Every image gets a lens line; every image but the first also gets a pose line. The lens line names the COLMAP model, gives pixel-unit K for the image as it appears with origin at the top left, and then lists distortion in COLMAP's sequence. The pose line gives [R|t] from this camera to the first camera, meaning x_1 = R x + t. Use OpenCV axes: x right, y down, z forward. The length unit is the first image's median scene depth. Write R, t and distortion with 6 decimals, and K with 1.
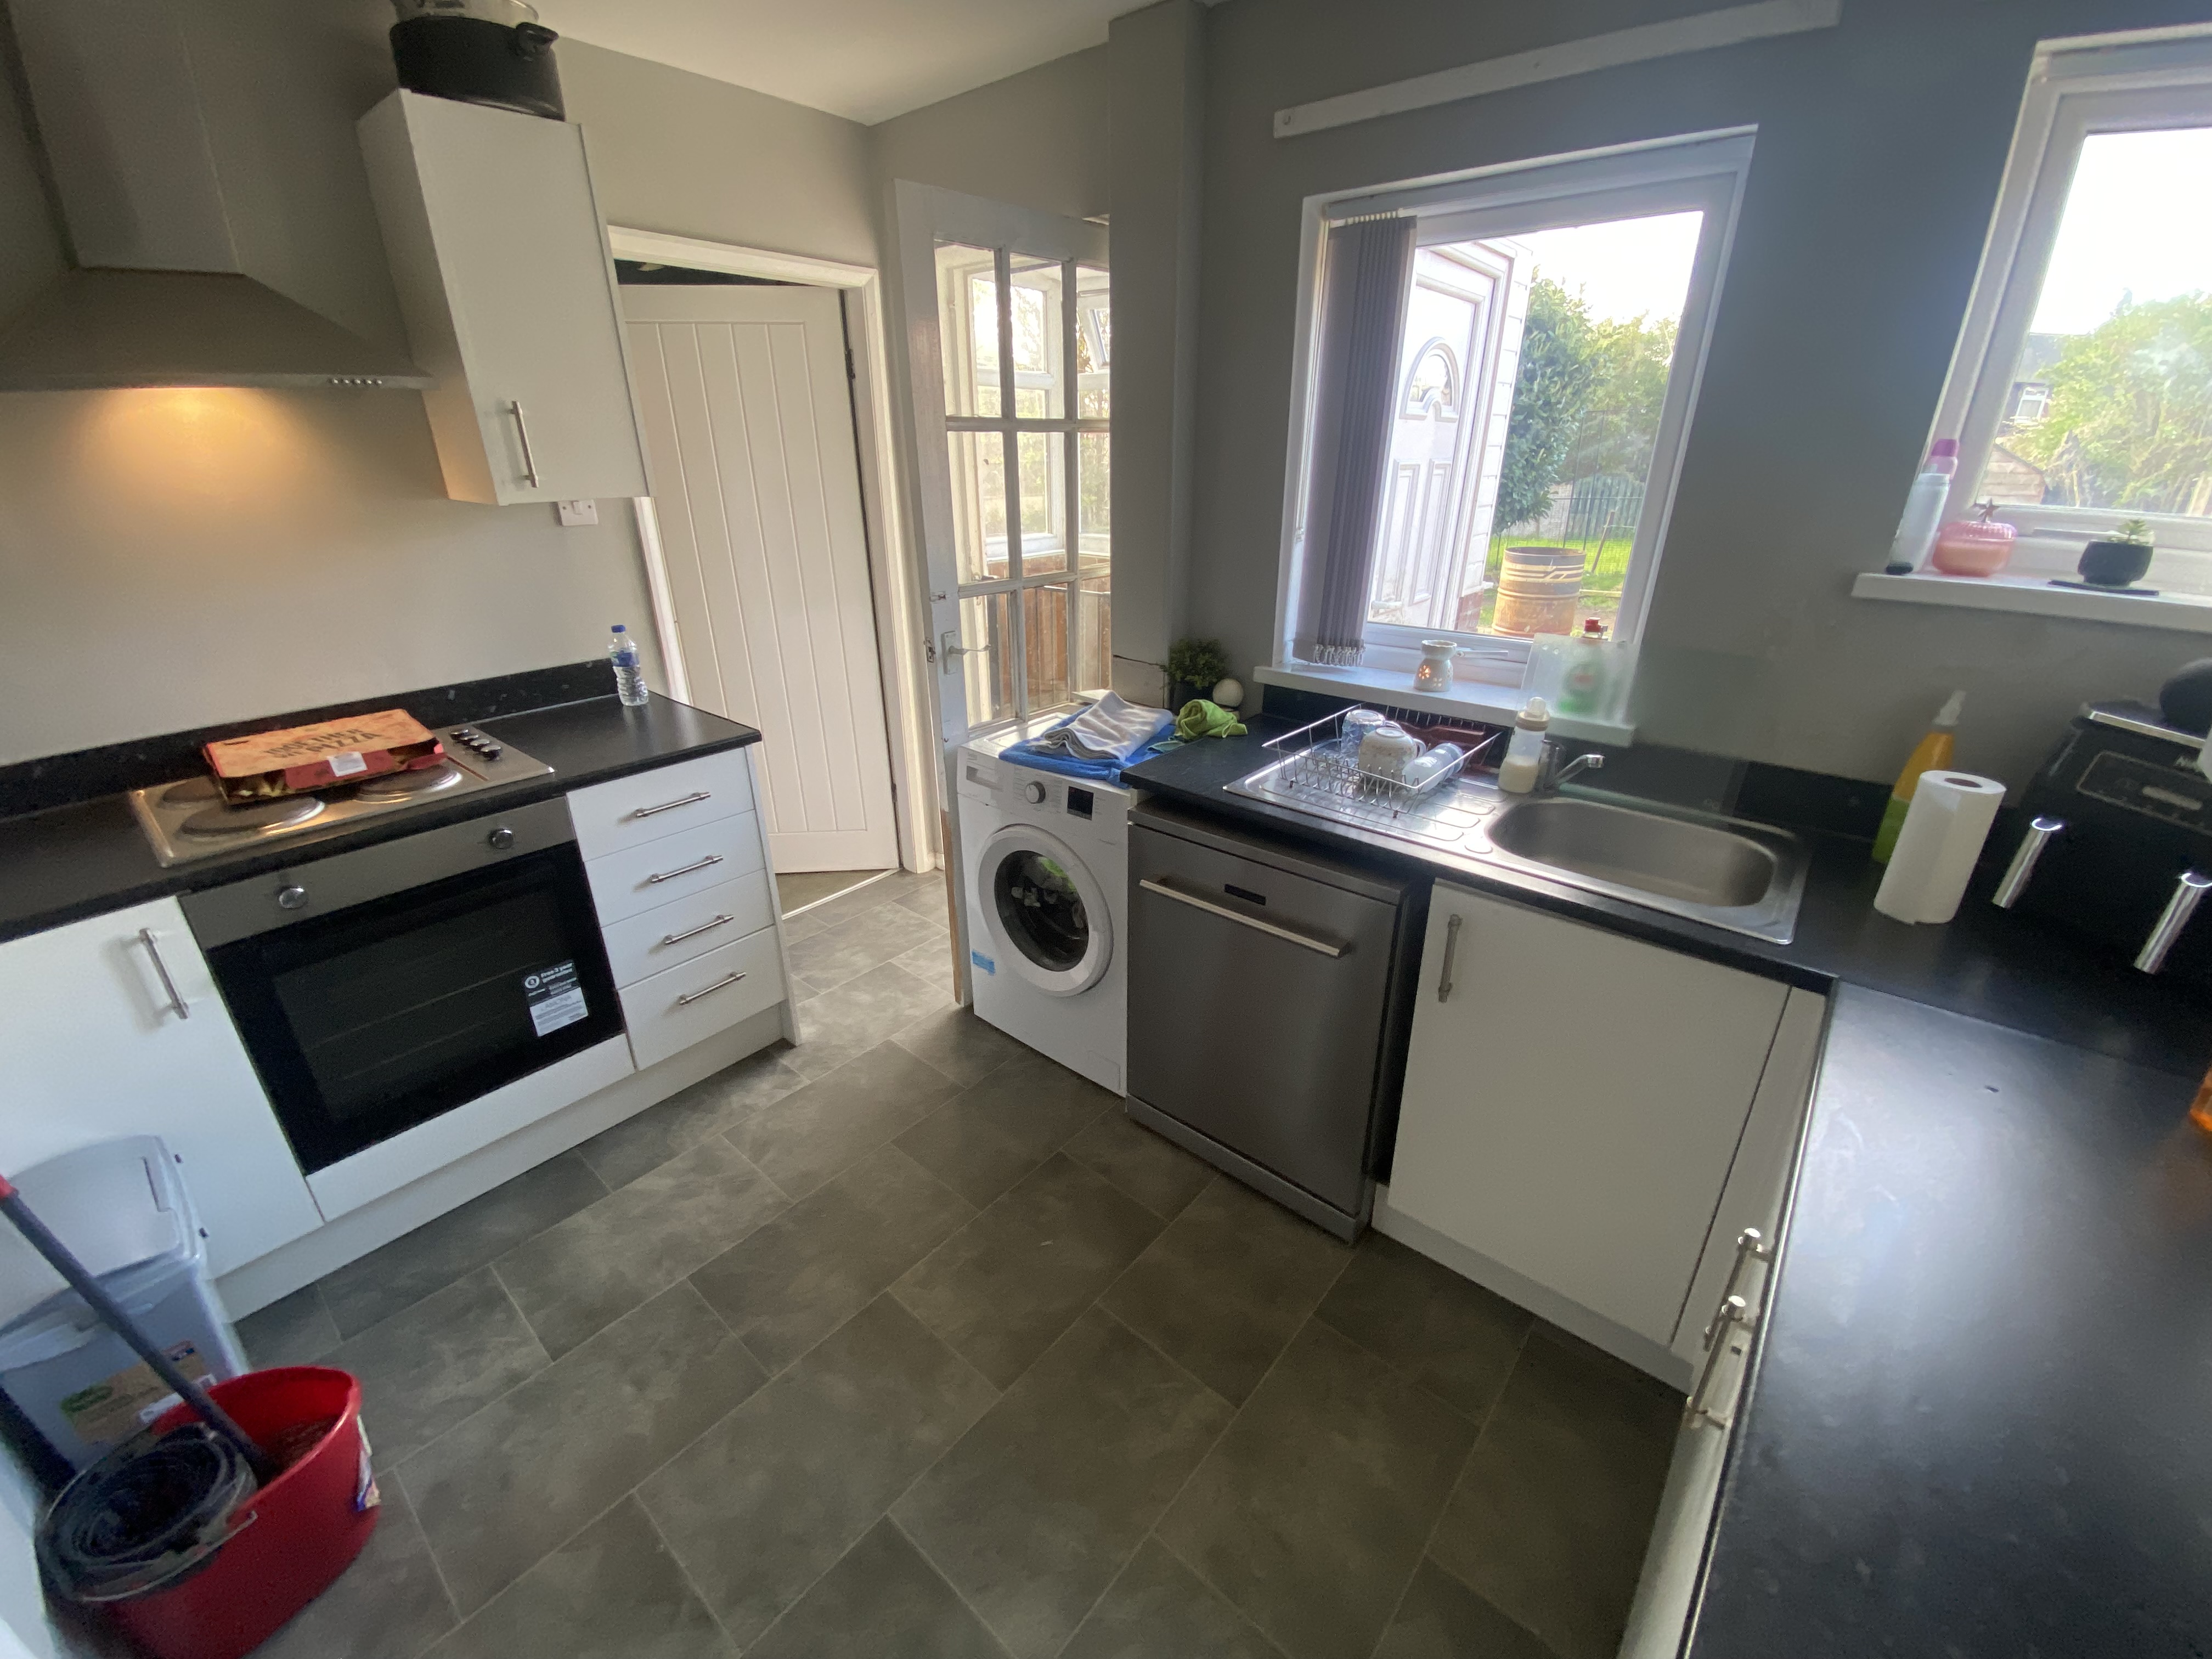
lens RADIAL K [[879.5, 0, 1108.6], [0, 879.5, 830.2], [0, 0, 1]] dist [0.000498, -0.018913]
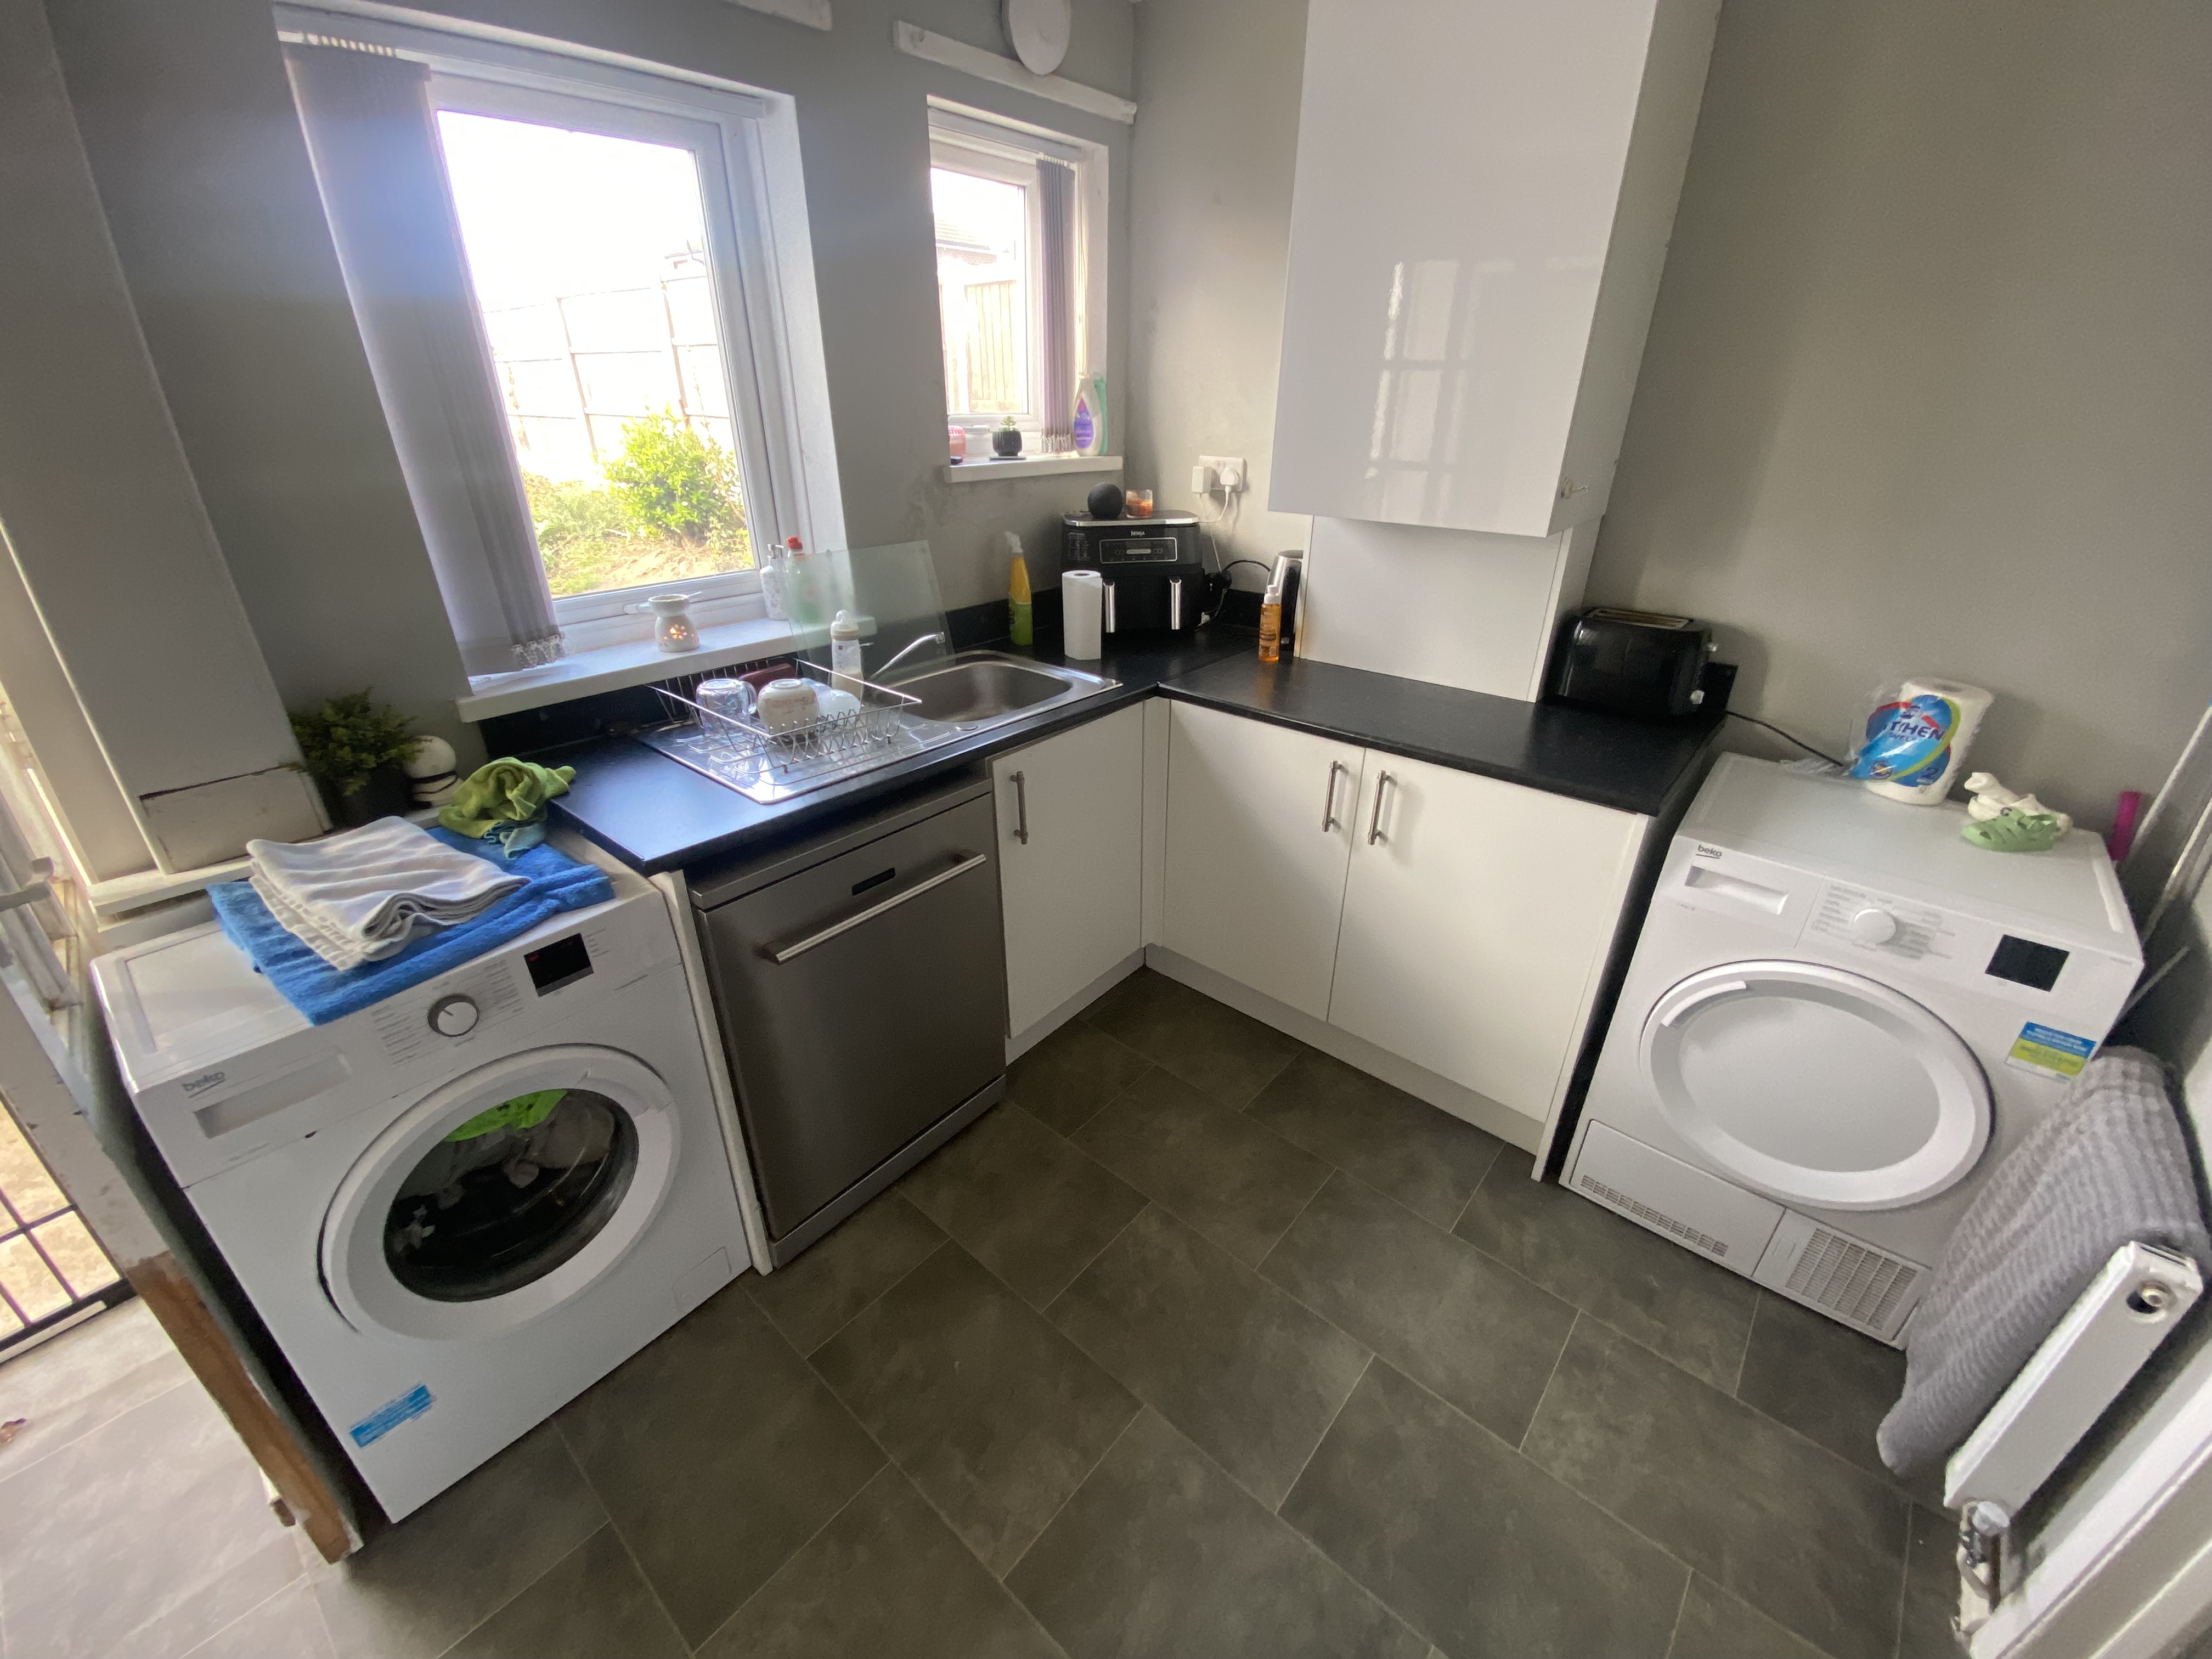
lens RADIAL K [[879.5, 0, 1108.6], [0, 879.5, 830.2], [0, 0, 1]] dist [0.000498, -0.018913]
pose [[-0.008494, -0.441918, 0.897015, -0.543667], [0.381237, 0.827864, 0.411461, -0.214469], [-0.924438, 0.345470, 0.161443, 0.522021]]
